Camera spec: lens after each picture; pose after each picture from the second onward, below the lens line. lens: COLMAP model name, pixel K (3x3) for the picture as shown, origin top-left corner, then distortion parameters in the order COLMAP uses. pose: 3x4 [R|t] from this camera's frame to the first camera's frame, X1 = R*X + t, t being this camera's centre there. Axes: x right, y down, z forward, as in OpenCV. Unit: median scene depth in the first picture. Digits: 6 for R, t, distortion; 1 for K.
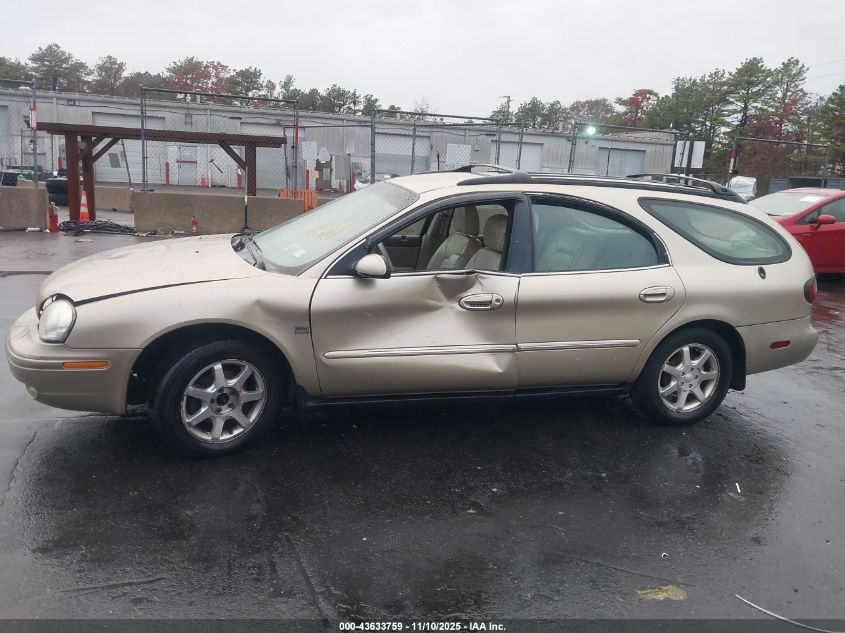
lens RADIAL K [[648.7, 0, 422.5], [0, 648.7, 316.5], [0, 0, 1]] dist [-0.003280, 0.009770]
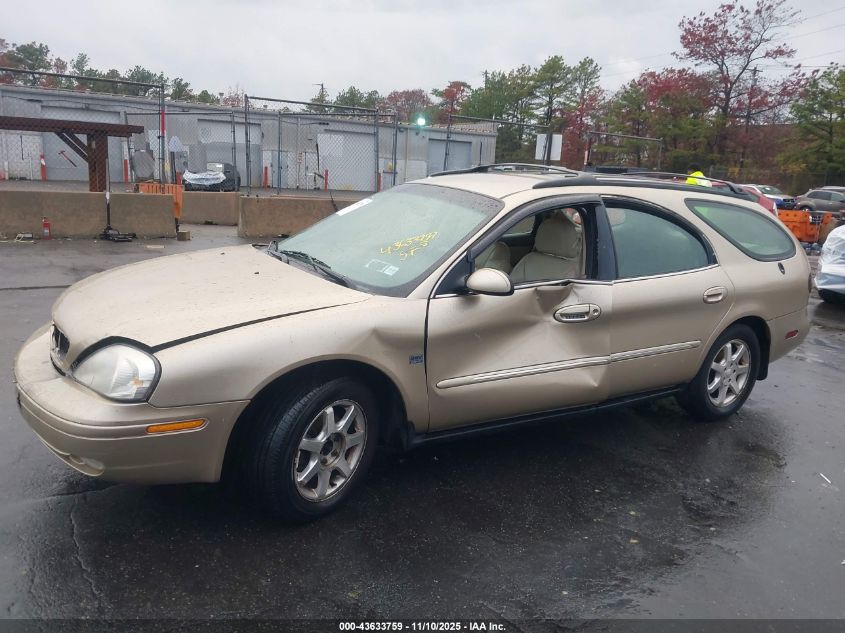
lens RADIAL K [[654.3, 0, 422.5], [0, 654.3, 316.5], [0, 0, 1]] dist [0.002937, -0.001059]
pose [[0.966076, -0.058902, 0.251450, -0.356897], [0.055615, 0.998249, 0.020161, -0.048383], [-0.252197, -0.005493, 0.967660, 0.132999]]
